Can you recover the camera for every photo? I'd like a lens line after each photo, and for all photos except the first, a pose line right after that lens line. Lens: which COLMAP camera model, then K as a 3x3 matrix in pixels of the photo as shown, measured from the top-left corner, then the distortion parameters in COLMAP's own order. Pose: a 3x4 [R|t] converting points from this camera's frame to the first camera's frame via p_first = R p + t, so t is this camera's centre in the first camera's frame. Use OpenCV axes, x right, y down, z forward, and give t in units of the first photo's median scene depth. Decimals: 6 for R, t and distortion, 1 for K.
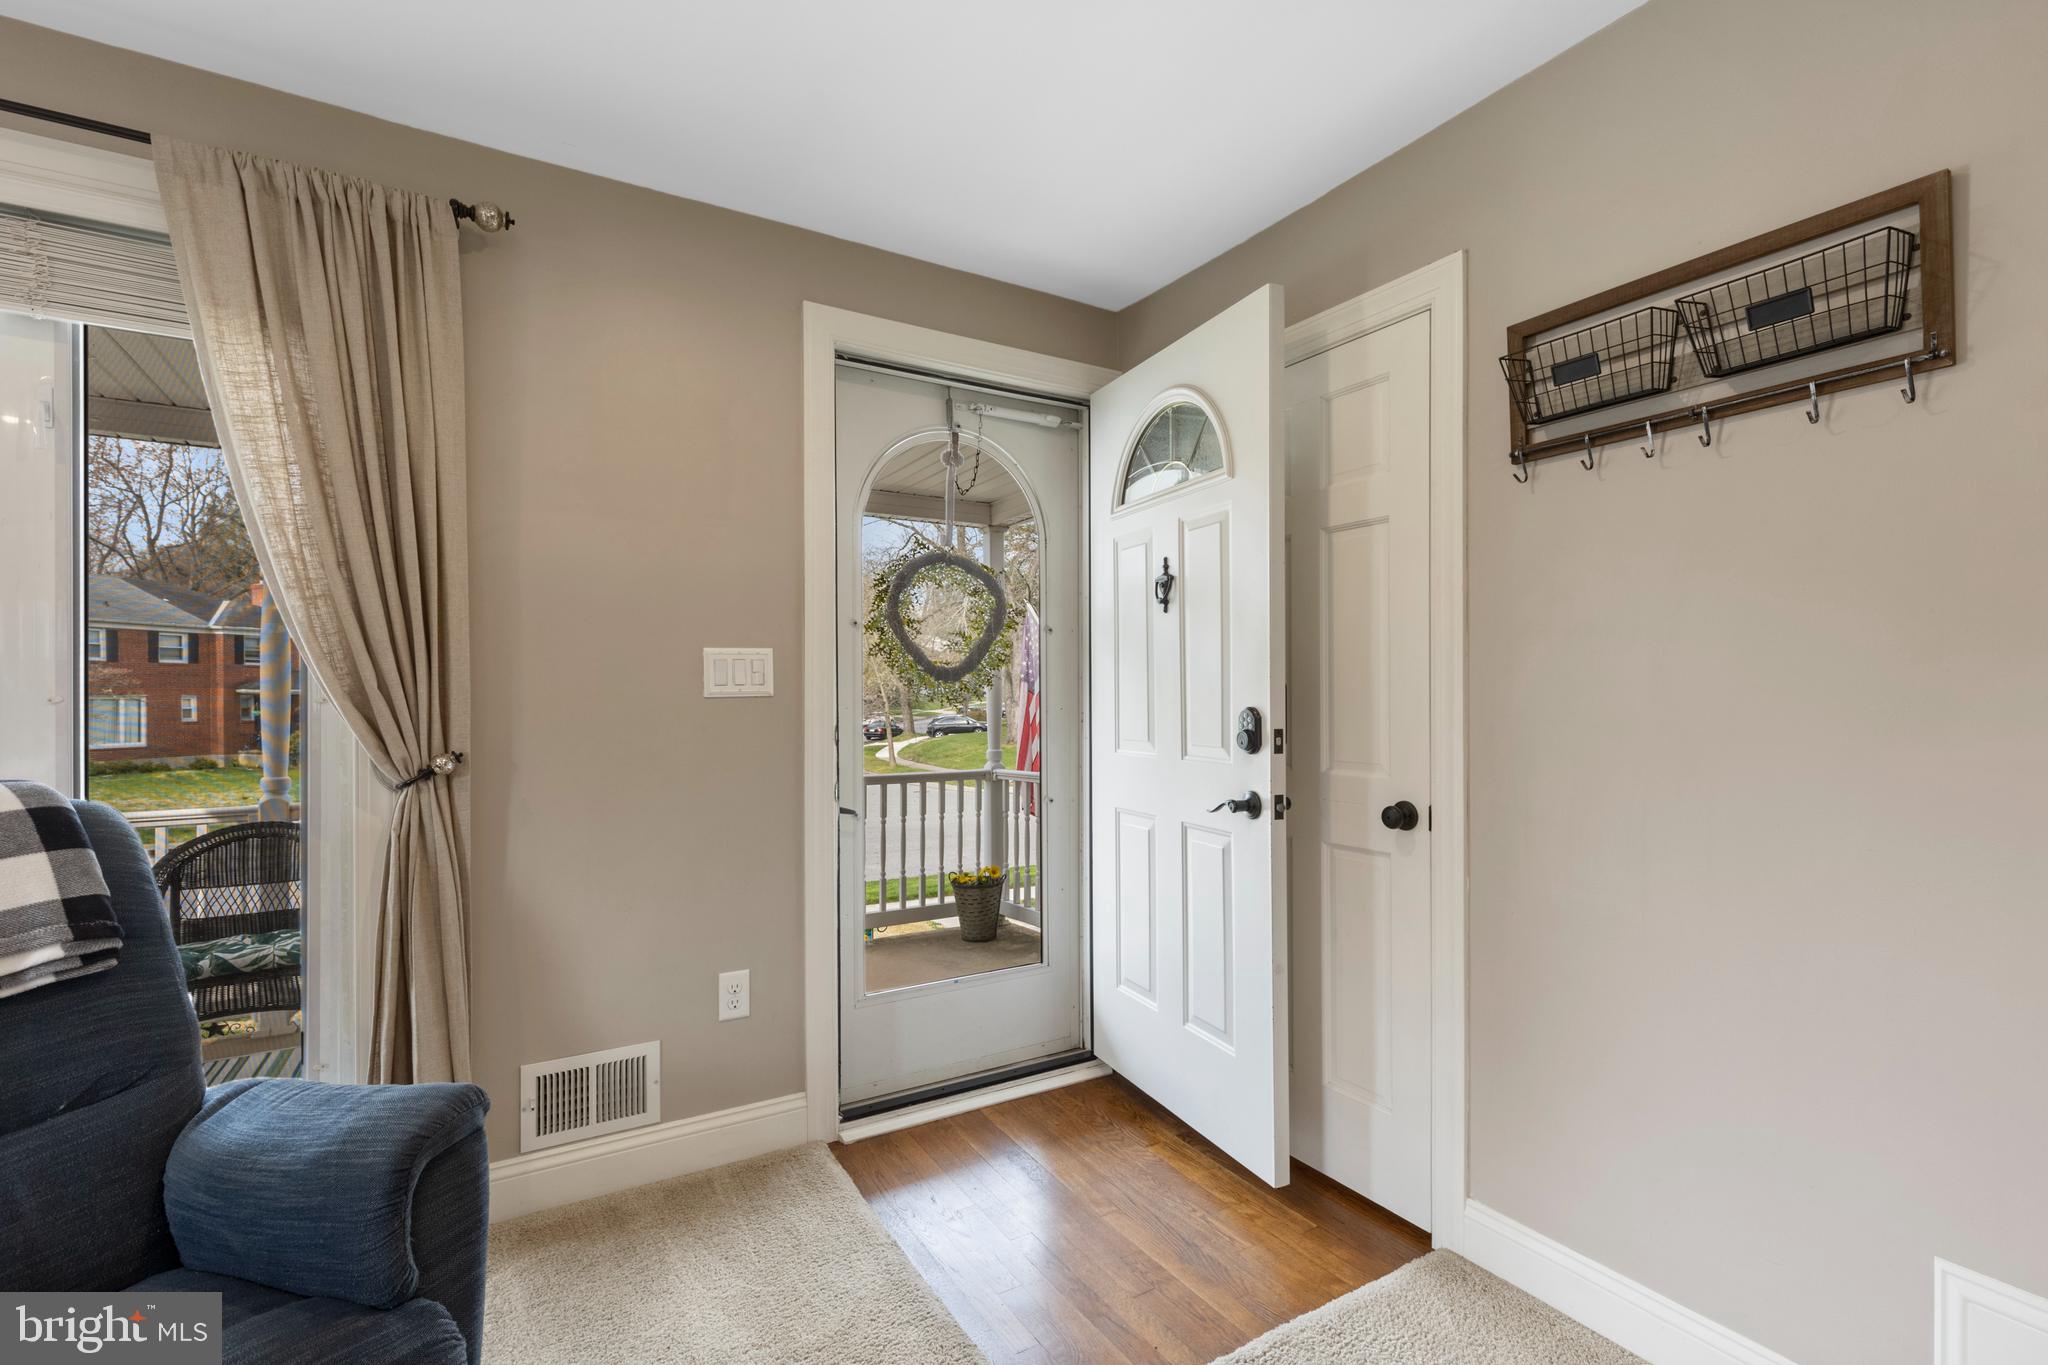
lens RADIAL K [[932.5, 0, 1027.7], [0, 932.5, 688.4], [0, 0, 1]] dist [0.008059, -0.000503]
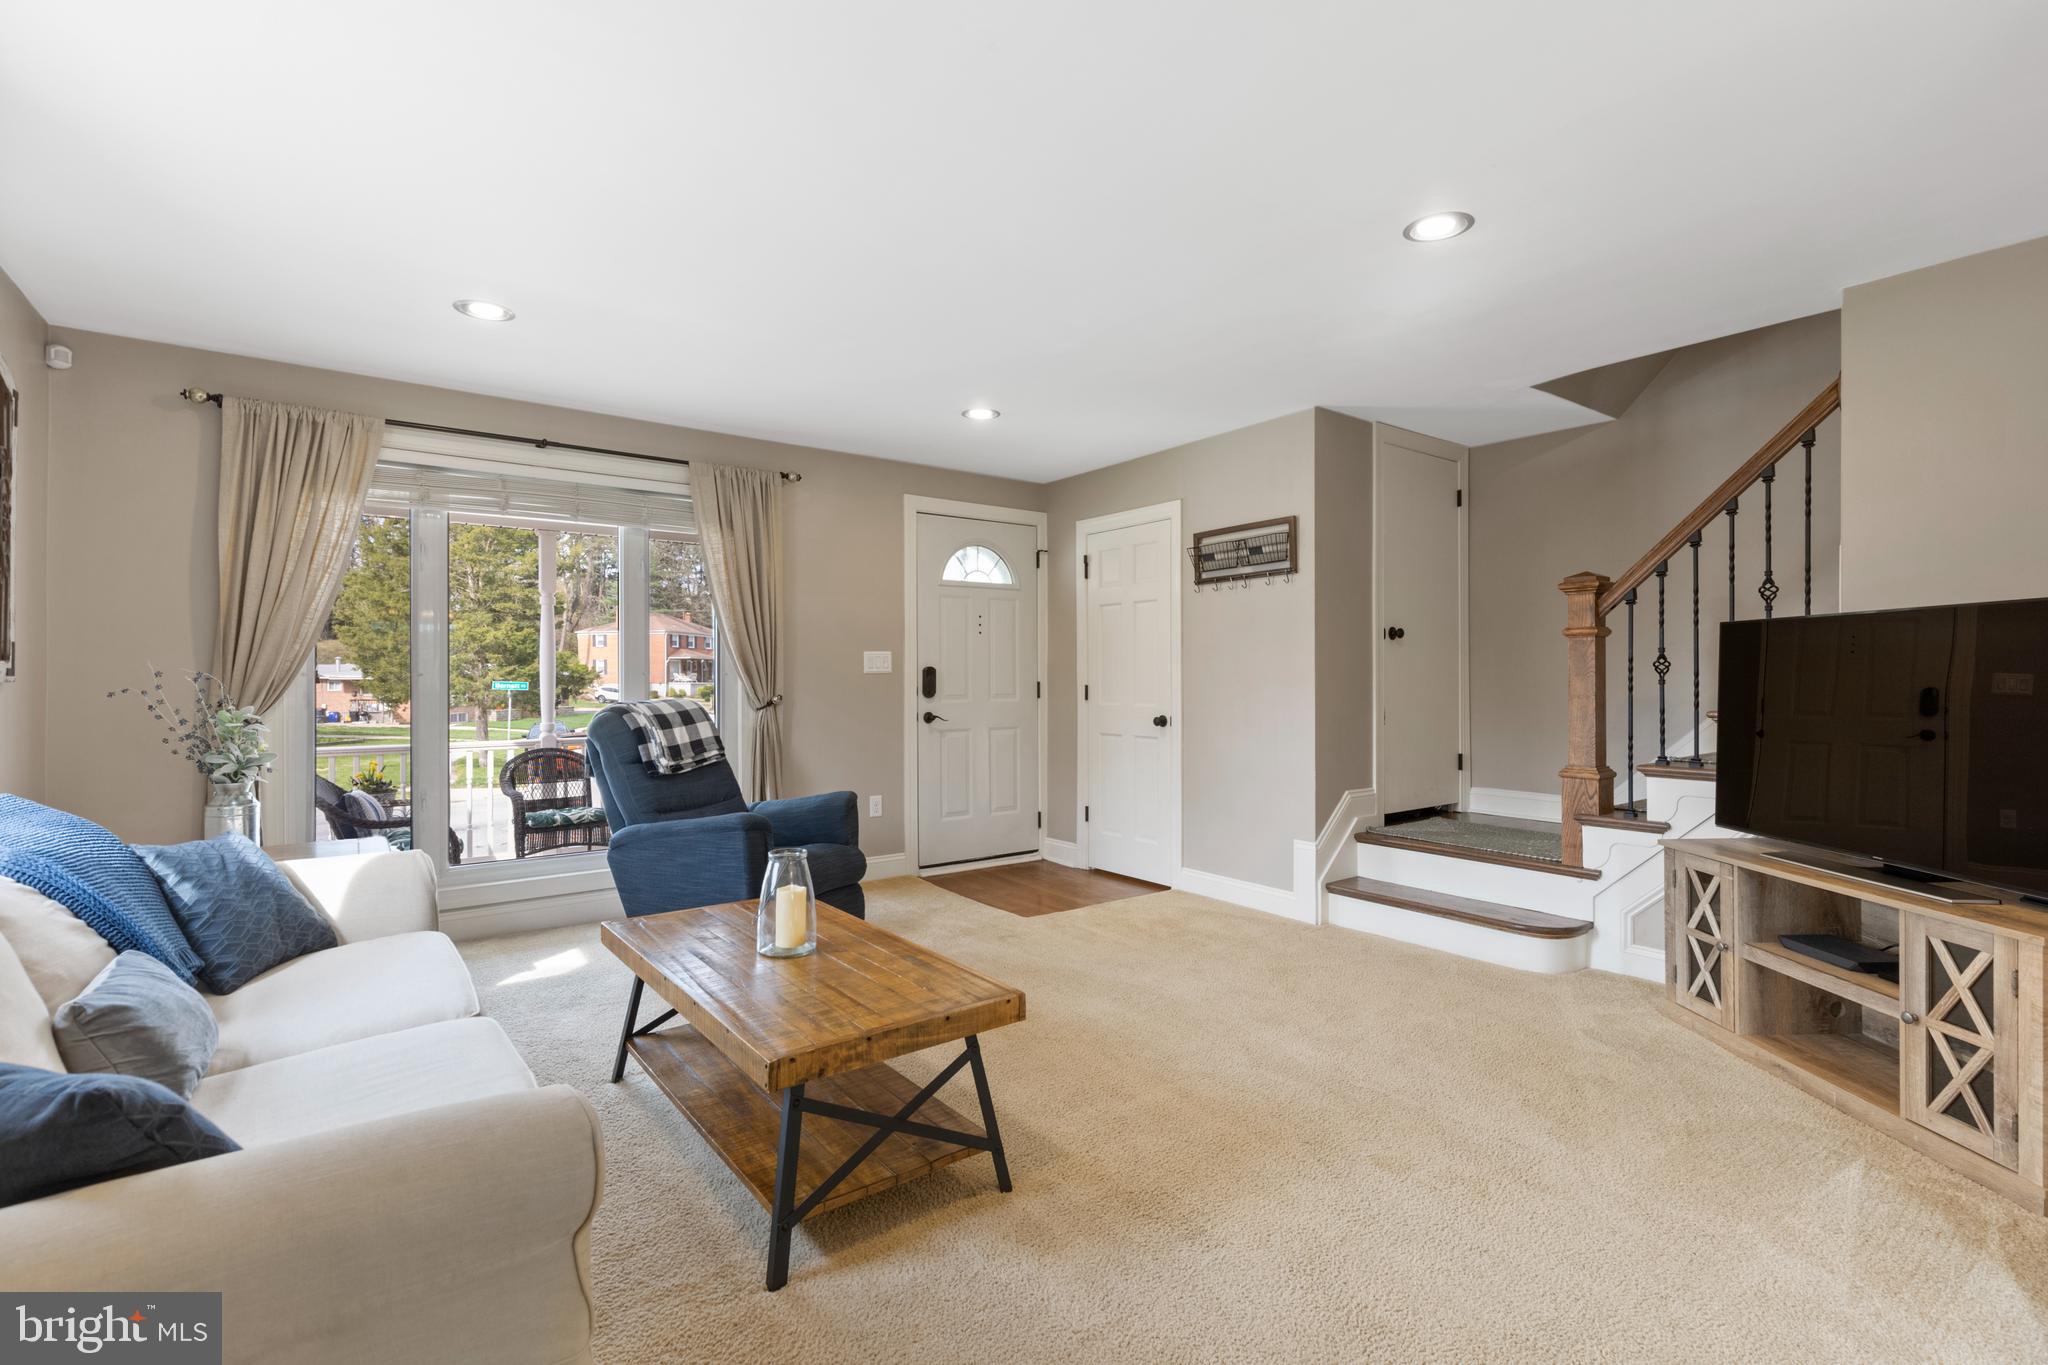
lens RADIAL K [[932.5, 0, 1023.5], [0, 932.5, 679.0], [0, 0, 1]] dist [0.008059, -0.000503]
pose [[0.995576, -0.000560, 0.093954, -0.218471], [0.000108, 0.999988, 0.004818, 0.015448], [-0.093955, -0.004786, 0.995565, -1.600313]]
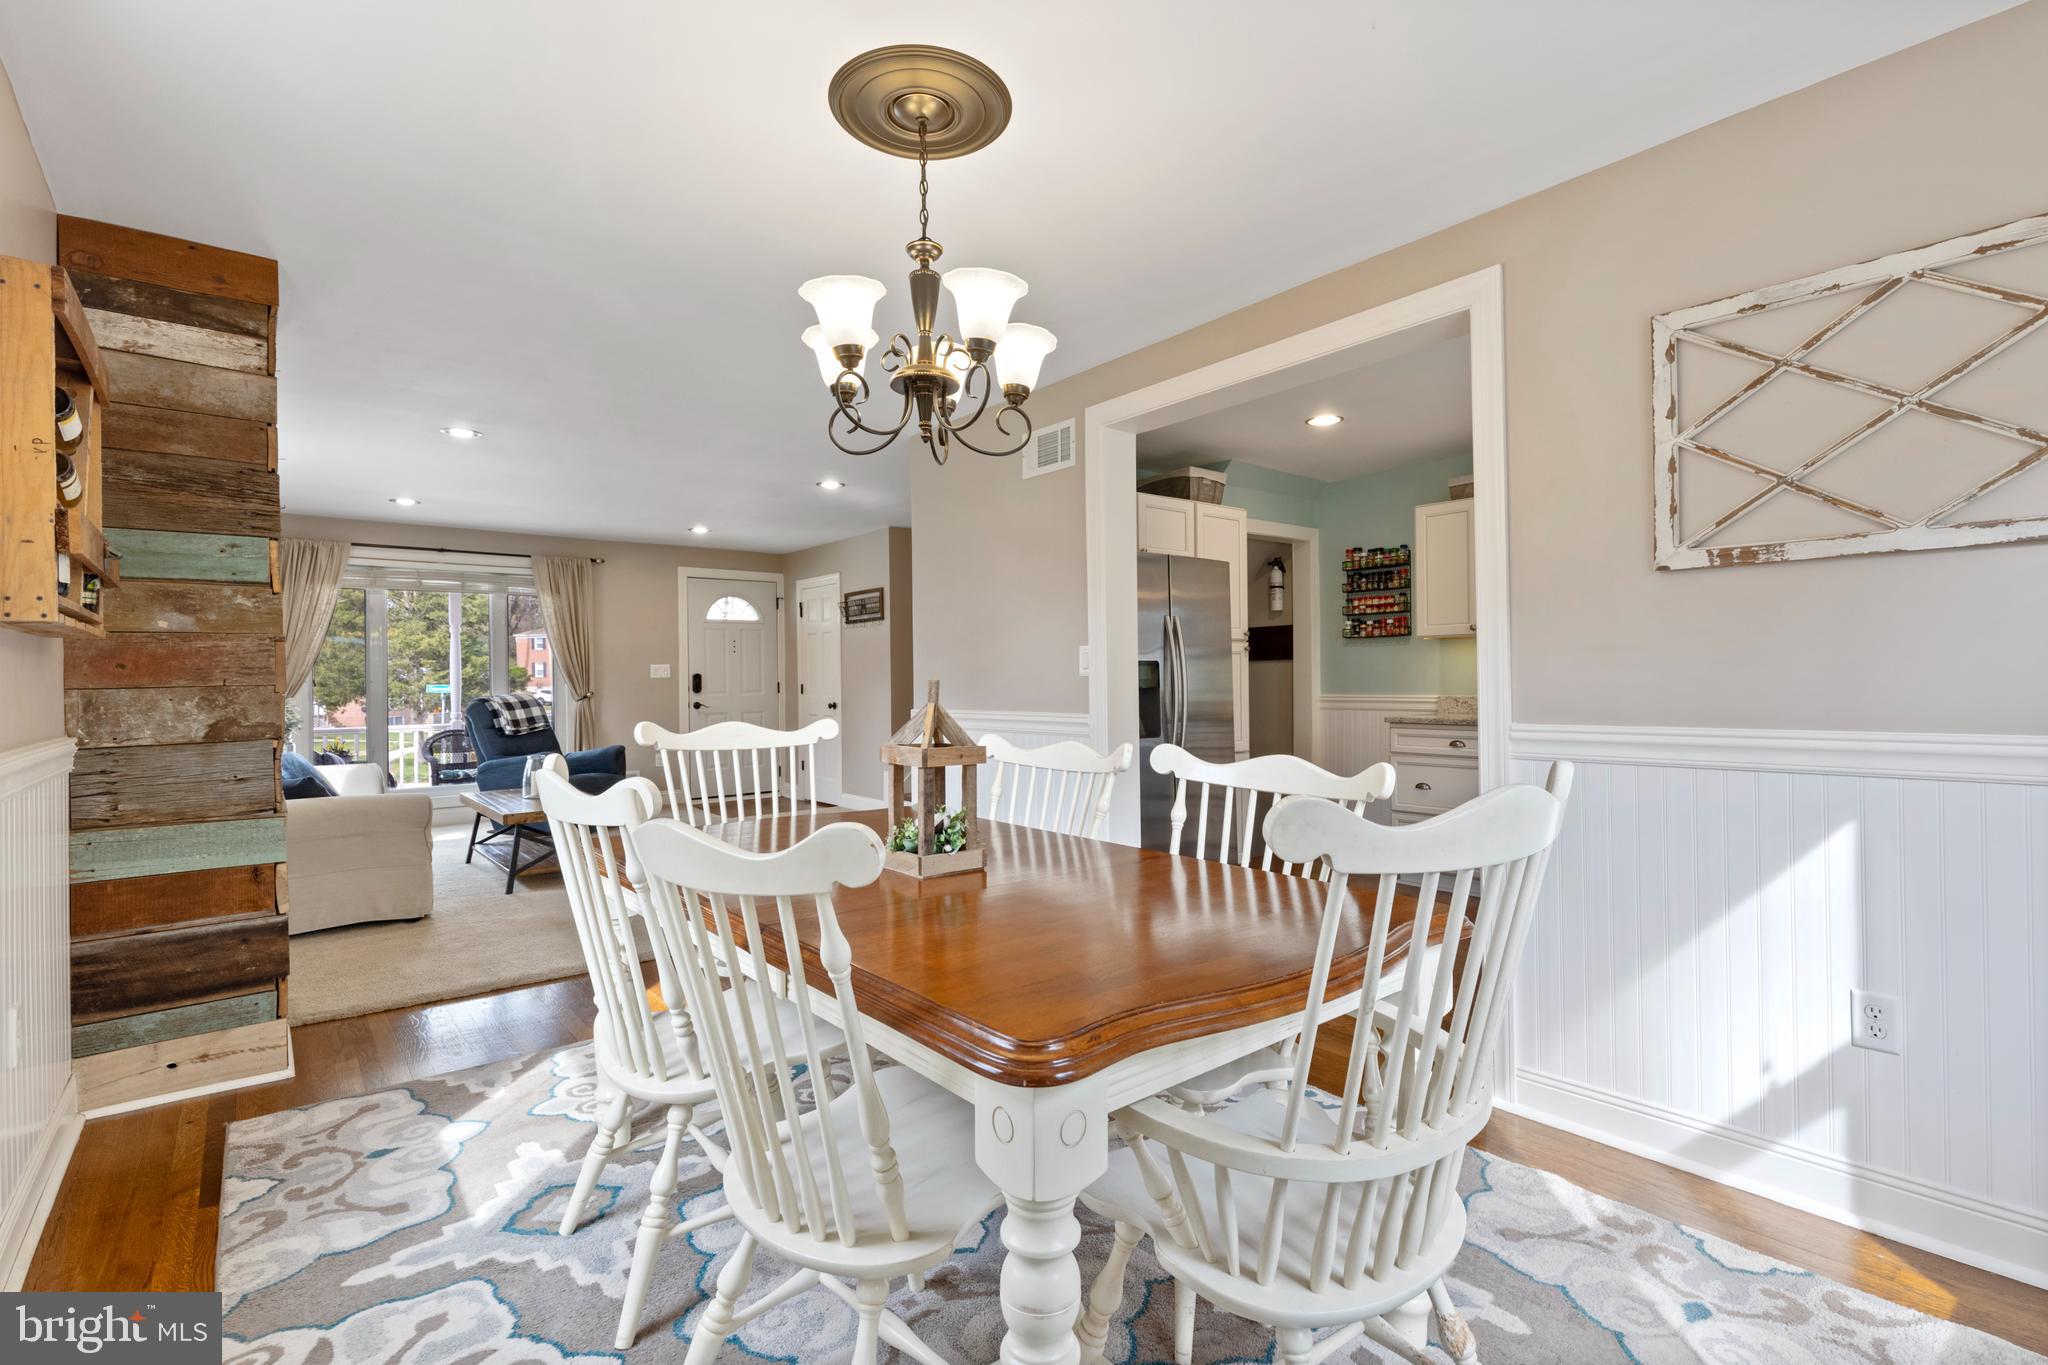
lens RADIAL K [[932.5, 0, 1015.3], [0, 932.5, 682.6], [0, 0, 1]] dist [0.008059, -0.000503]
pose [[0.990720, -0.009280, 0.135604, 0.716055], [0.008014, 0.999919, 0.009880, 0.001906], [-0.135685, -0.008701, 0.990714, -3.528537]]
